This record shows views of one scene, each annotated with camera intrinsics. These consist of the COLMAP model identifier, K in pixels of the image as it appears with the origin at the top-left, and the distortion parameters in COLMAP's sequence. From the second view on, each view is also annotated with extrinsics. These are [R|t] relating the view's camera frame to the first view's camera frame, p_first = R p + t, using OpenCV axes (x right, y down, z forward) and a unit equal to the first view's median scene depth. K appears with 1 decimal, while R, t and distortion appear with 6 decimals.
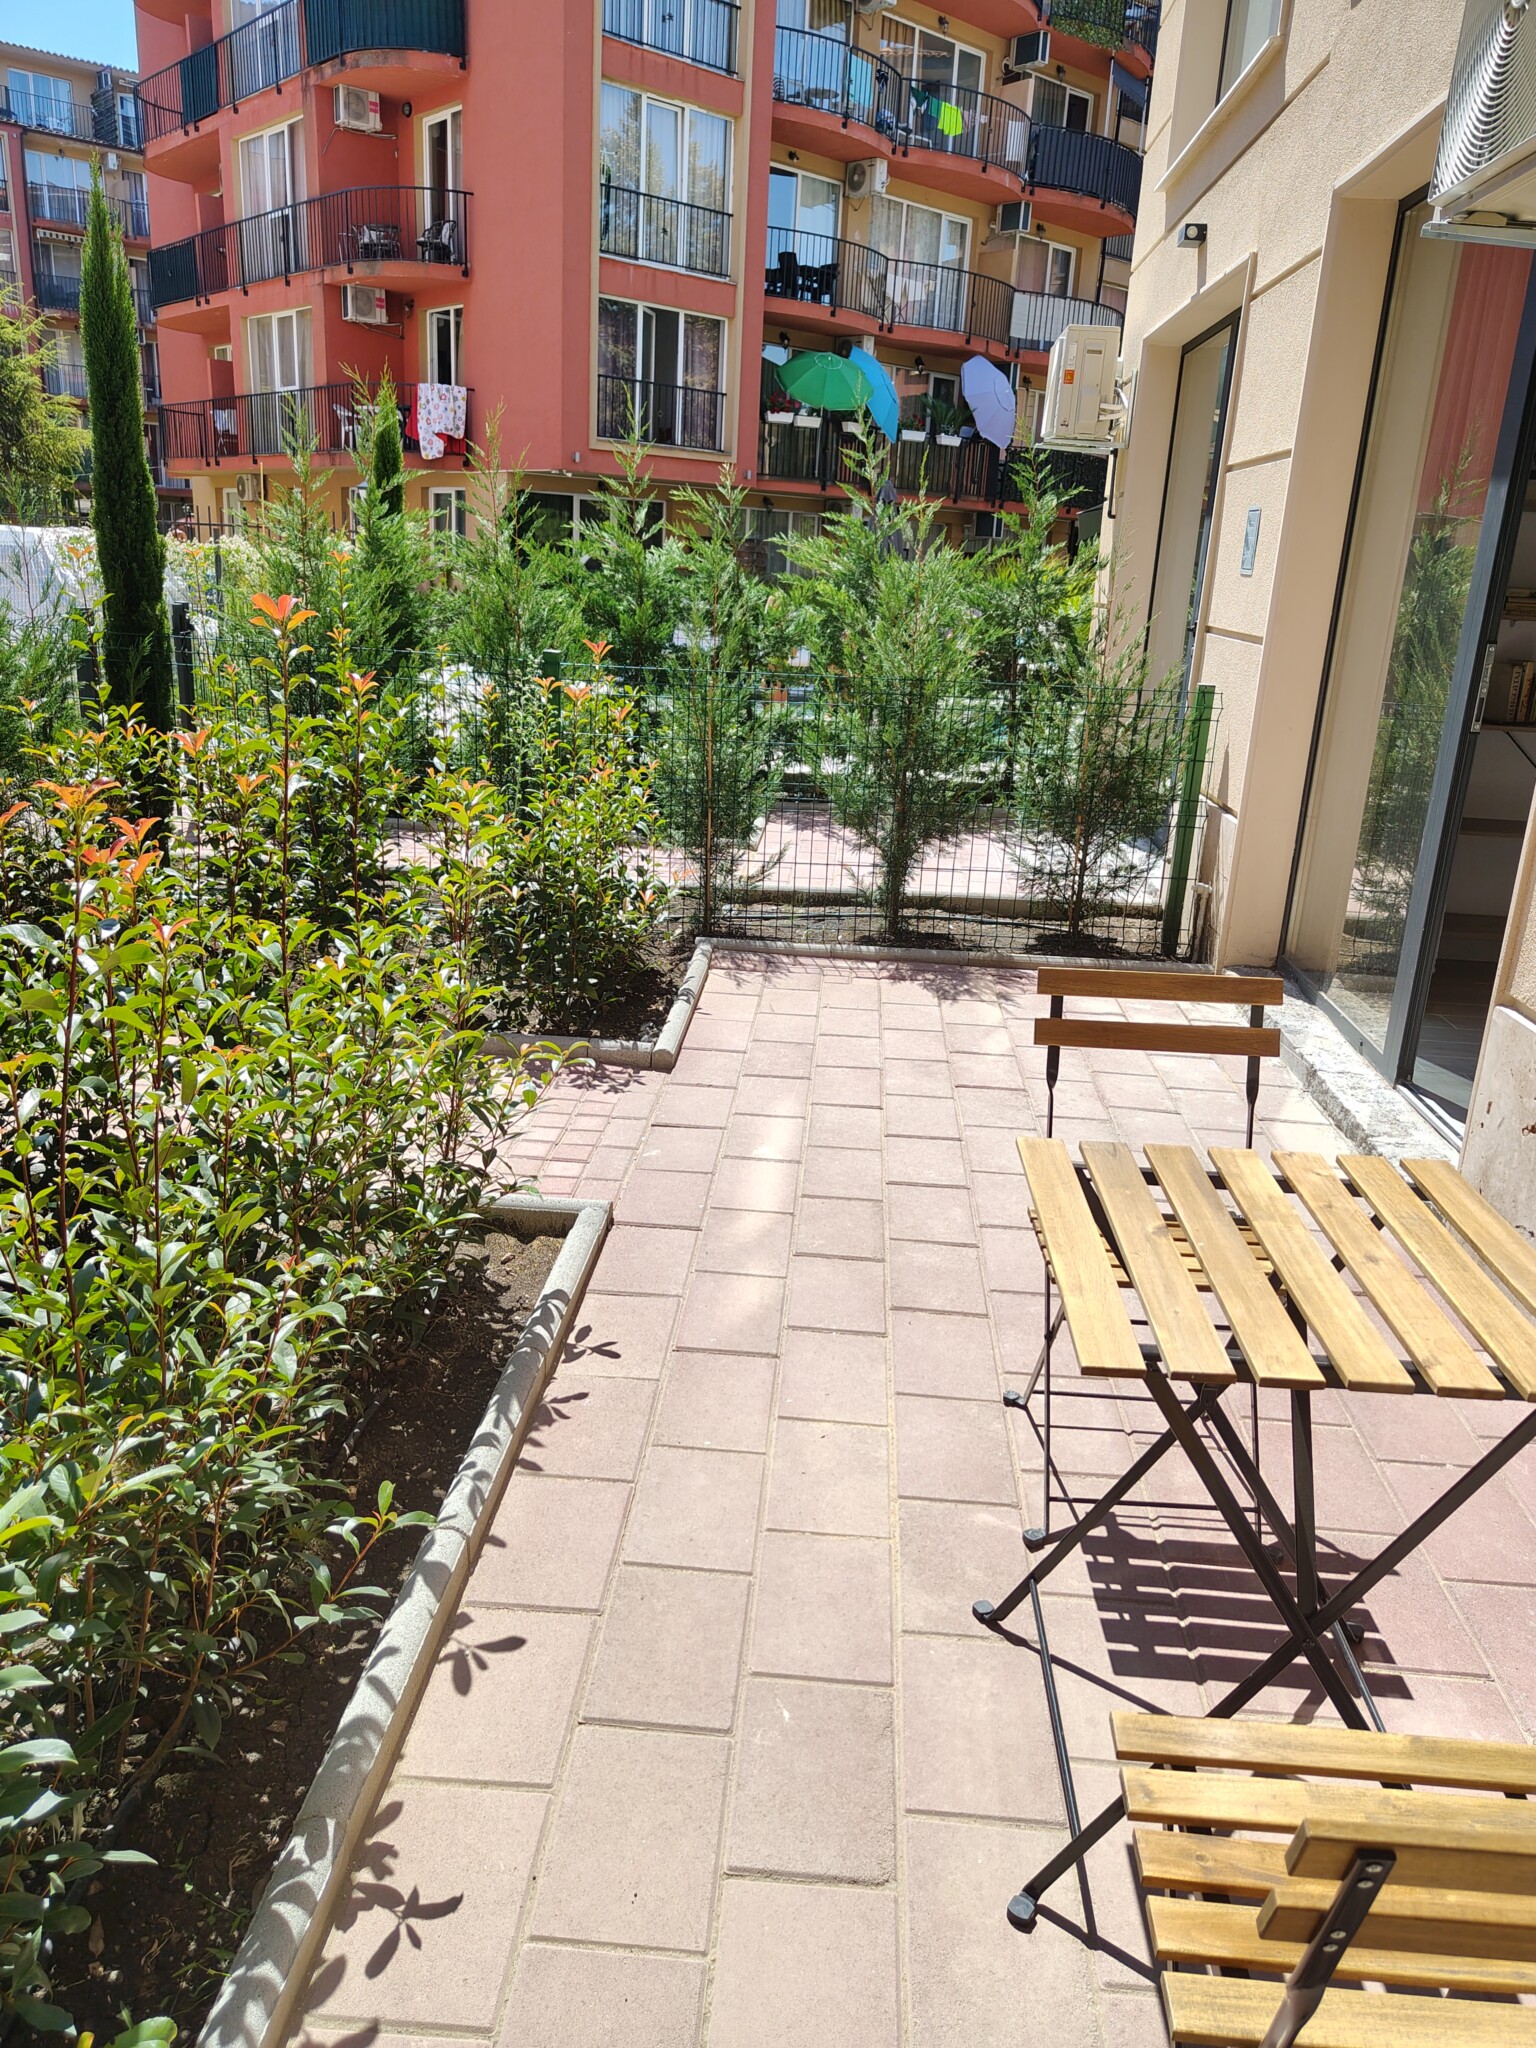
lens RADIAL K [[1436.9, 0, 769.1], [0, 1436.9, 1023.4], [0, 0, 1]] dist [-0.000294, -0.000527]
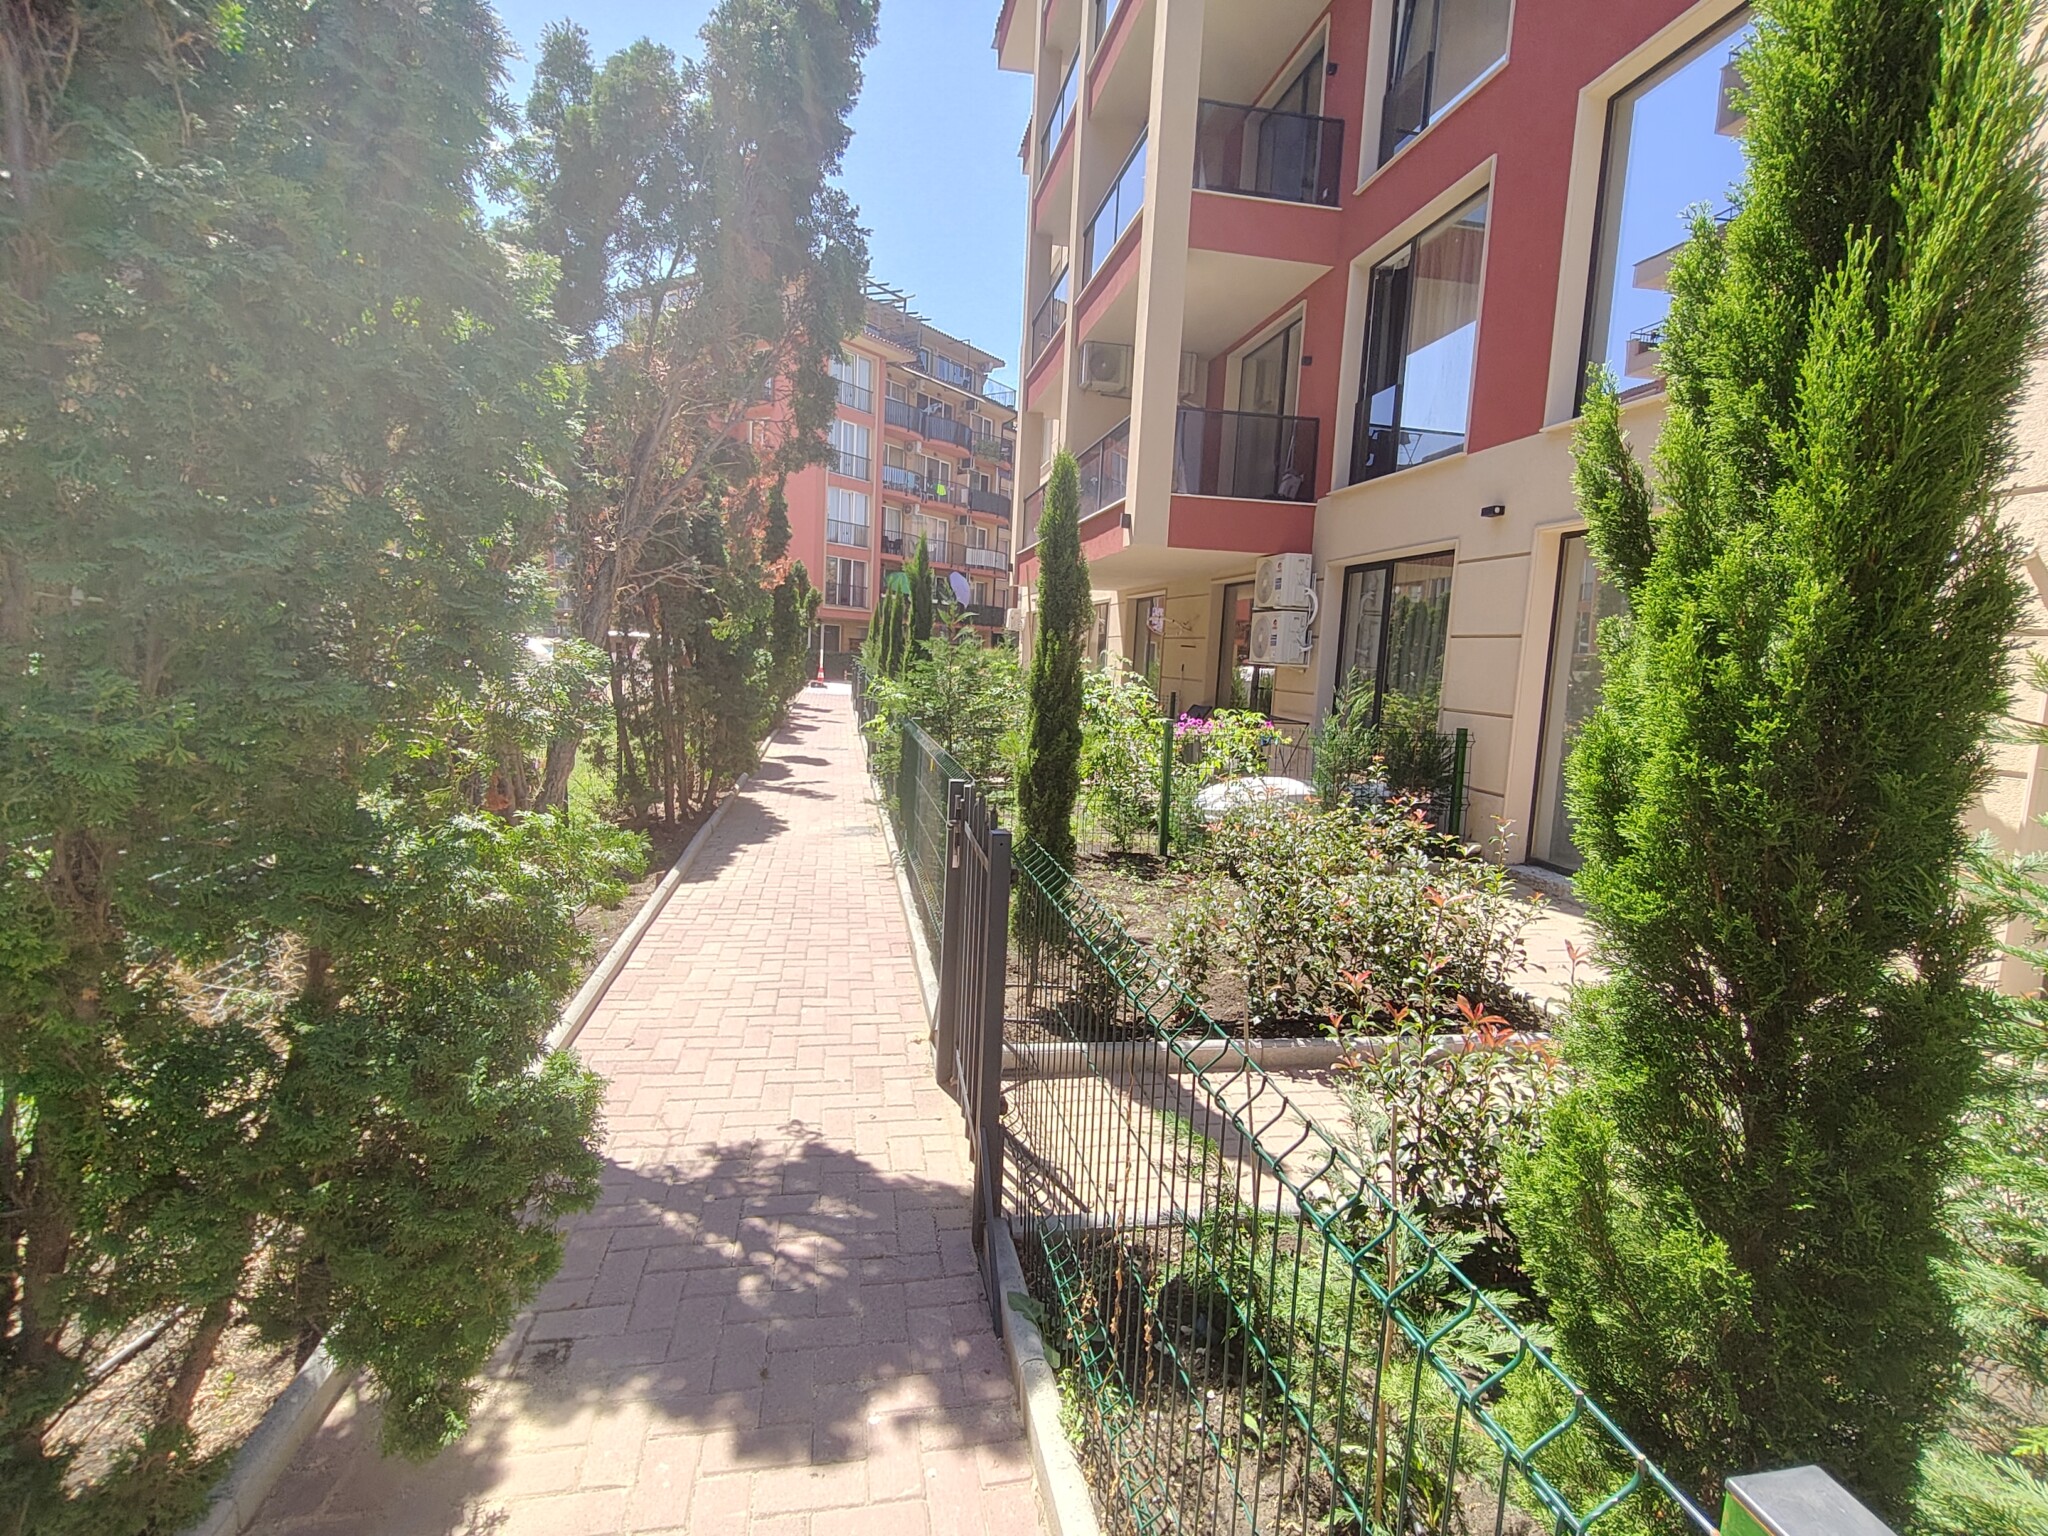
lens RADIAL K [[972.8, 0, 1024.4], [0, 972.8, 769.8], [0, 0, 1]] dist [0.001345, 0.000052]
pose [[0.971895, -0.028994, 0.233624, -0.163340], [0.071802, 0.981610, -0.176879, 0.221148], [-0.224199, 0.188682, 0.956104, -0.684006]]
